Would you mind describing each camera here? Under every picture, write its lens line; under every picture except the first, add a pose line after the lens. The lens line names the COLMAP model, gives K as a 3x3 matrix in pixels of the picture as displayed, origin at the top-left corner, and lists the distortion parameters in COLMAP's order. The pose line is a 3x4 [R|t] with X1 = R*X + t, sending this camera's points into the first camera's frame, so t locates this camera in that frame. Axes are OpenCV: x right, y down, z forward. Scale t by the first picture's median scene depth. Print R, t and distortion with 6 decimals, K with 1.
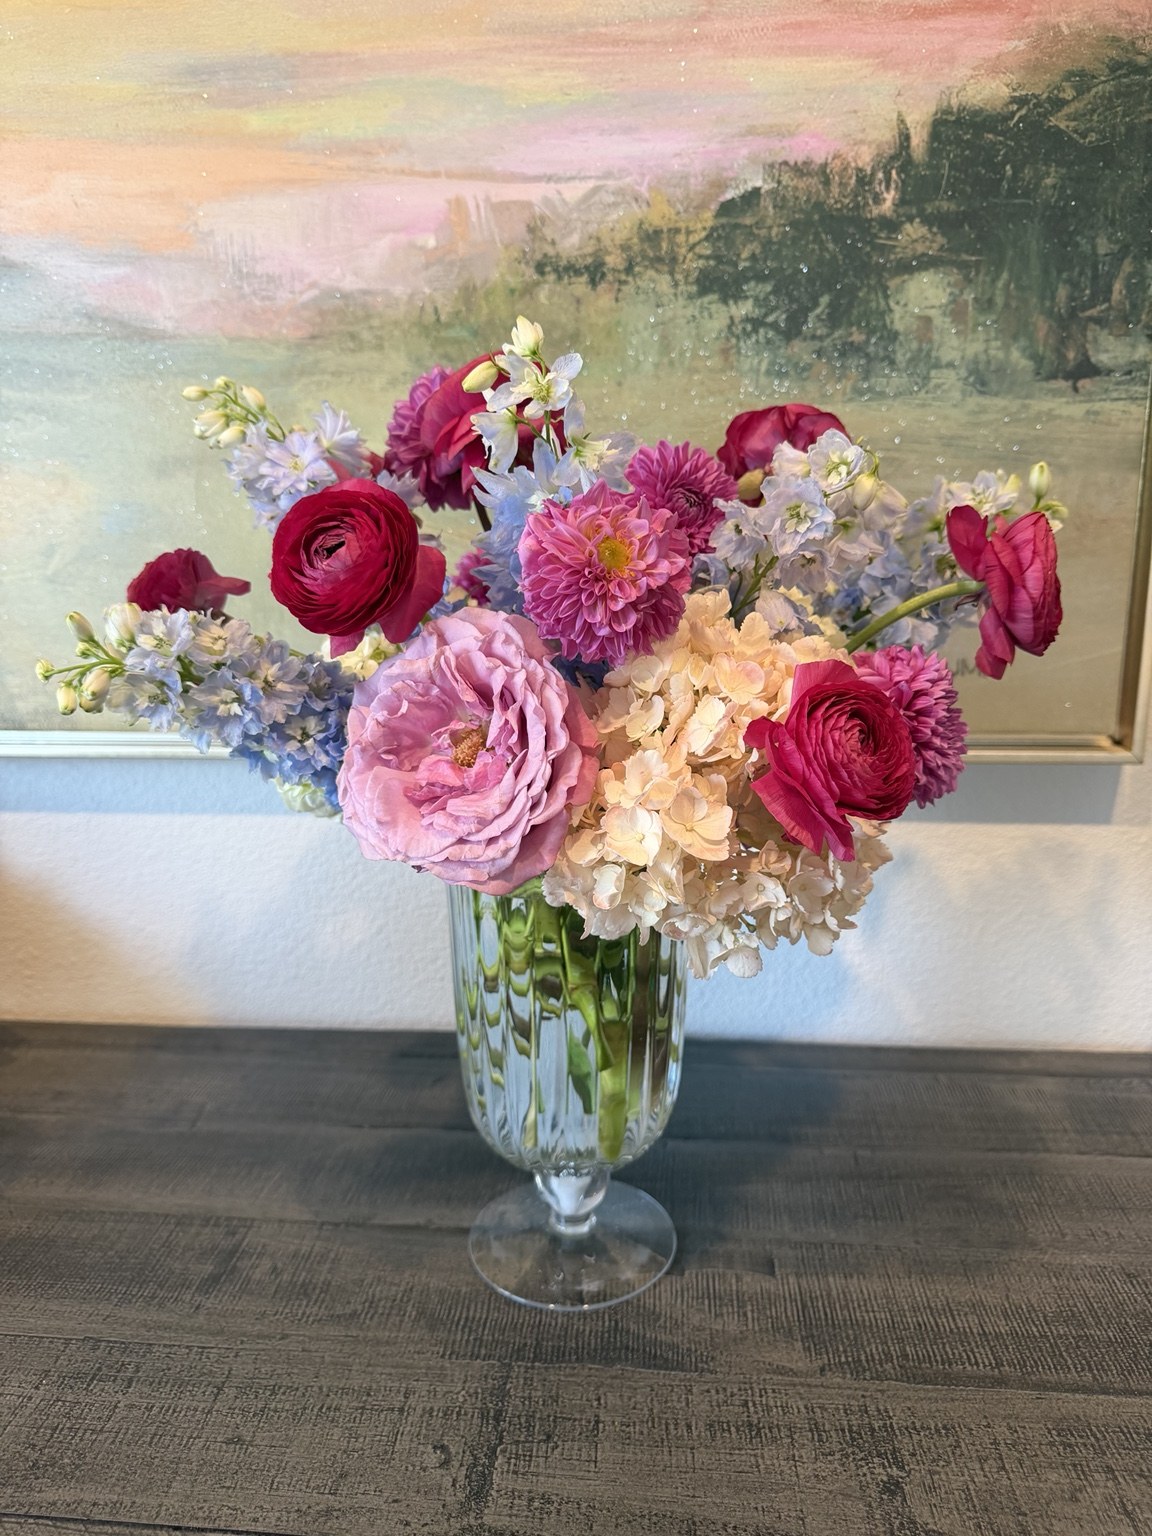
lens RADIAL K [[1139.8, 0, 592.3], [0, 1139.8, 765.8], [0, 0, 1]] dist [-0.033238, 0.009616]
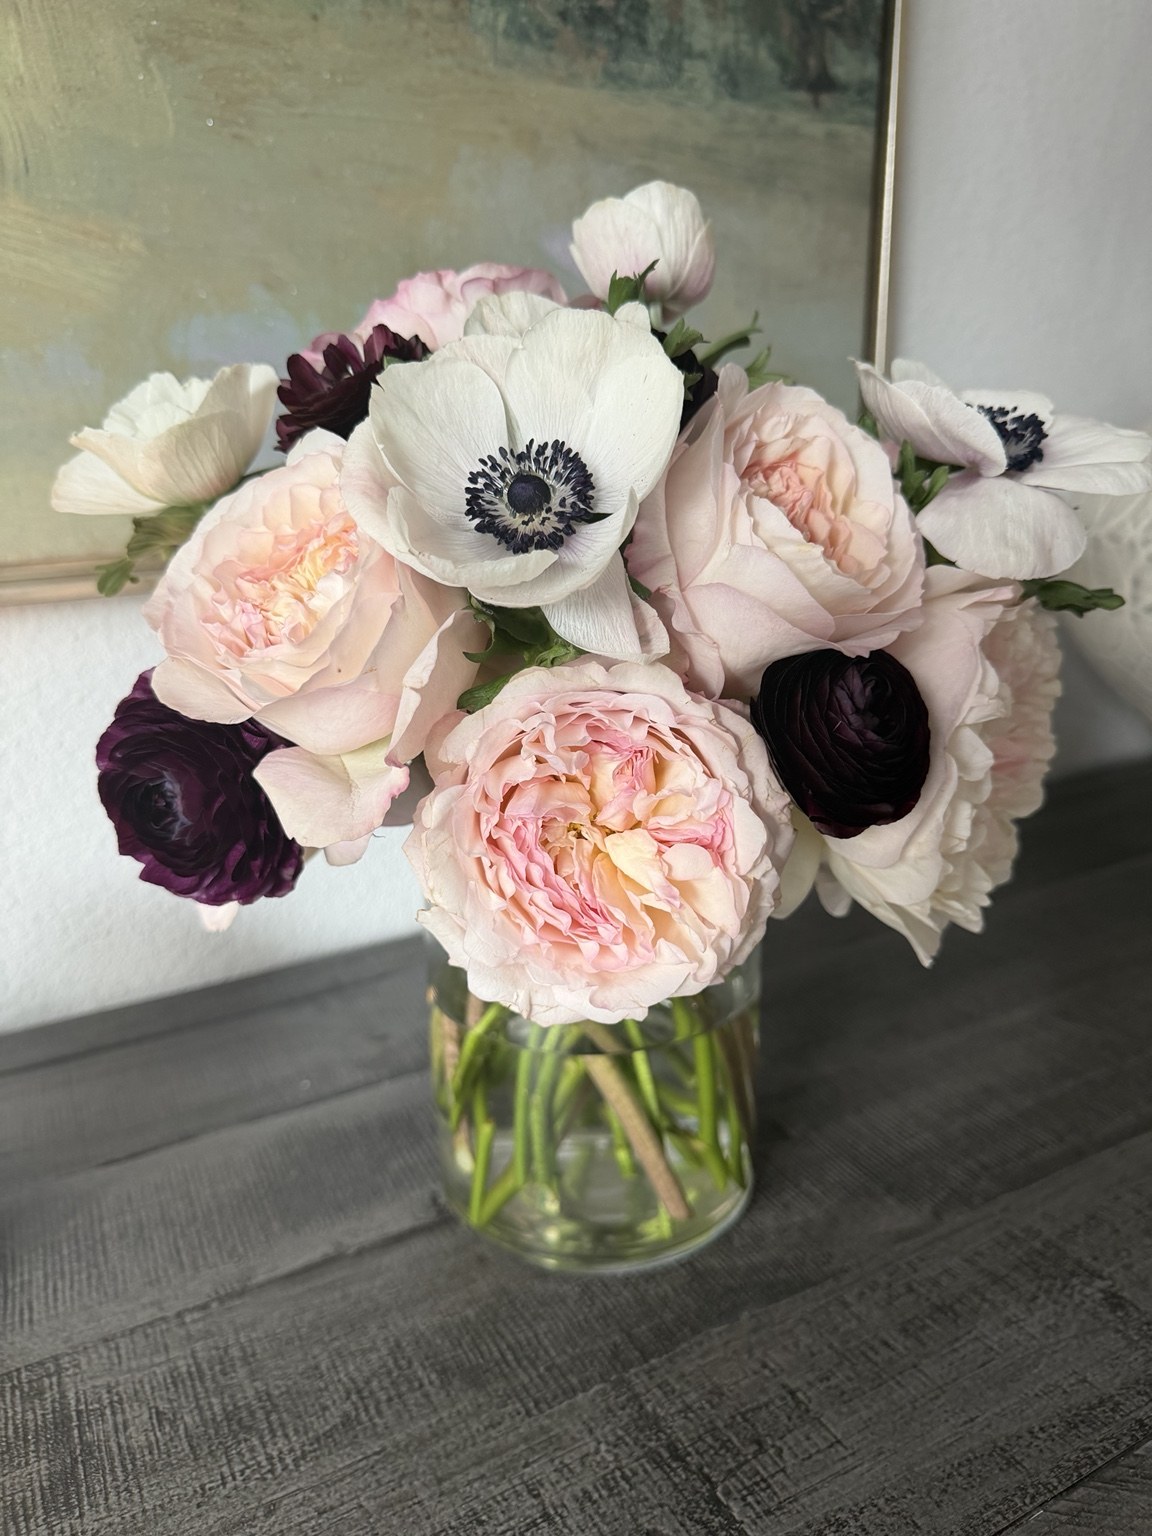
lens RADIAL K [[1139.8, 0, 582.5], [0, 1139.8, 773.6], [0, 0, 1]] dist [-0.033238, 0.009616]
pose [[0.832791, -0.173395, 0.525732, -0.297728], [0.127943, 0.984255, 0.121953, 0.058717], [-0.538600, -0.034298, 0.841863, 0.335726]]
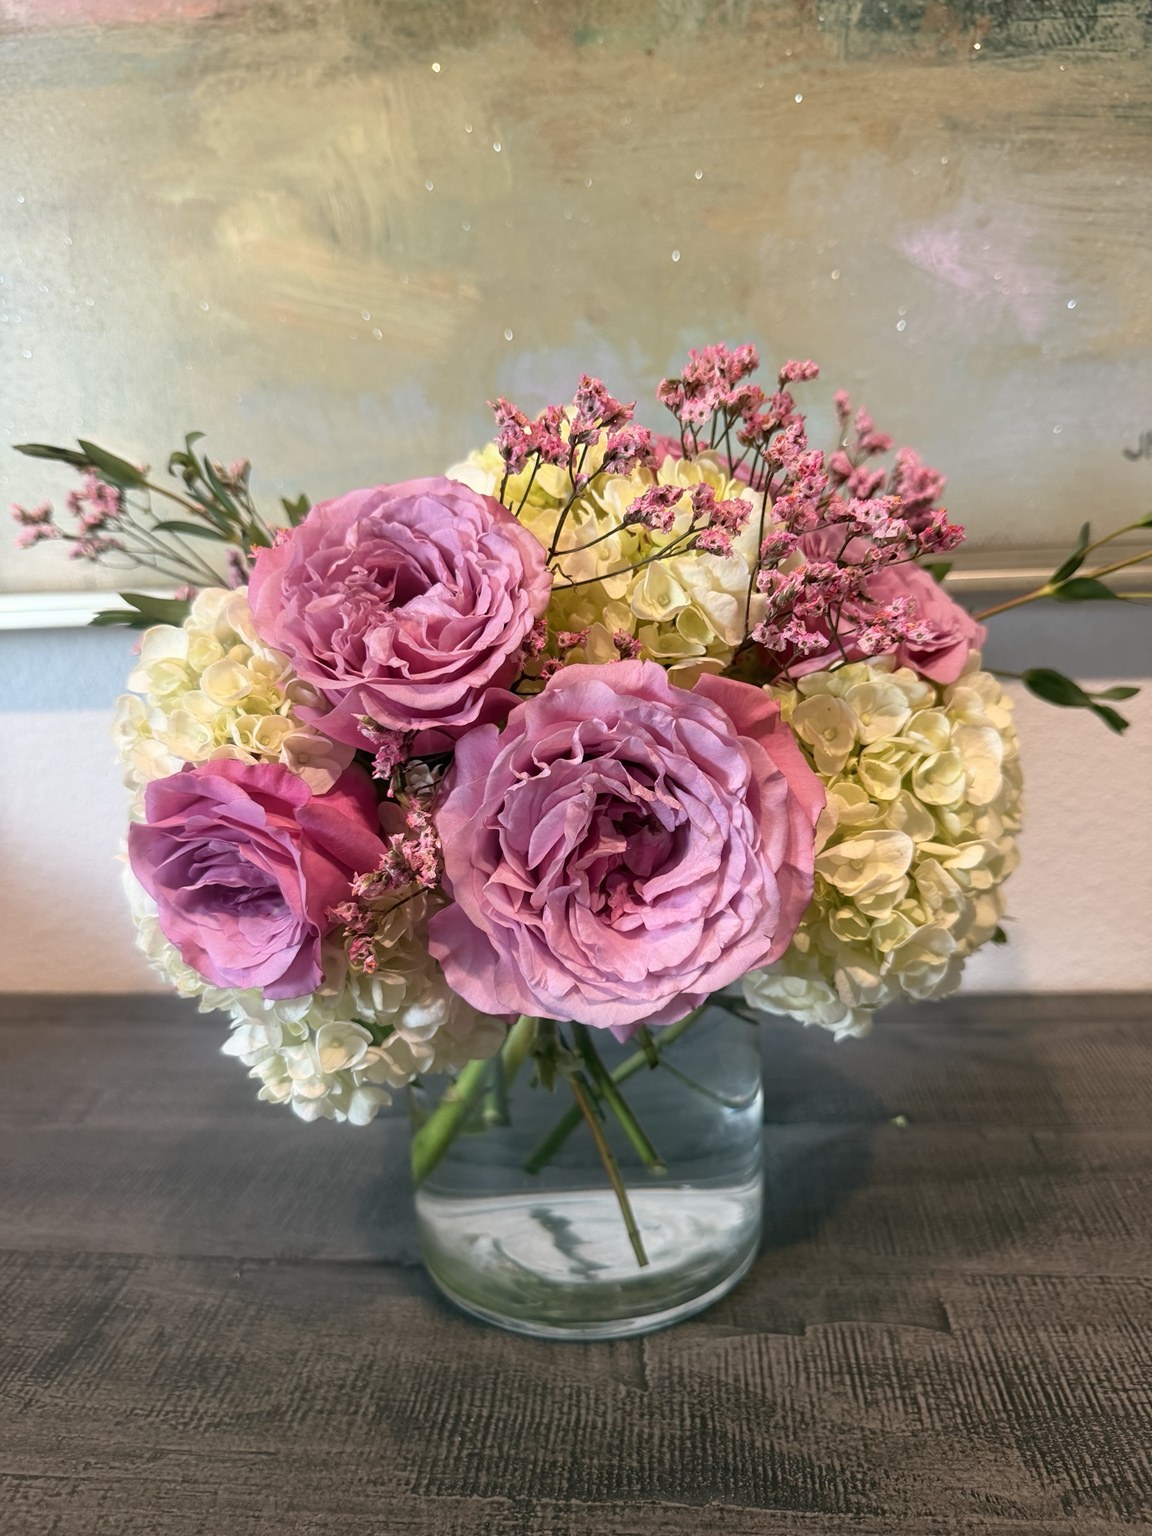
lens RADIAL K [[1139.8, 0, 589.6], [0, 1139.8, 773.0], [0, 0, 1]] dist [-0.033238, 0.009616]
pose [[0.999365, -0.029985, -0.019232, -0.014052], [0.030045, 0.999544, 0.002846, 0.113479], [0.019138, -0.003422, 0.999811, 0.315527]]
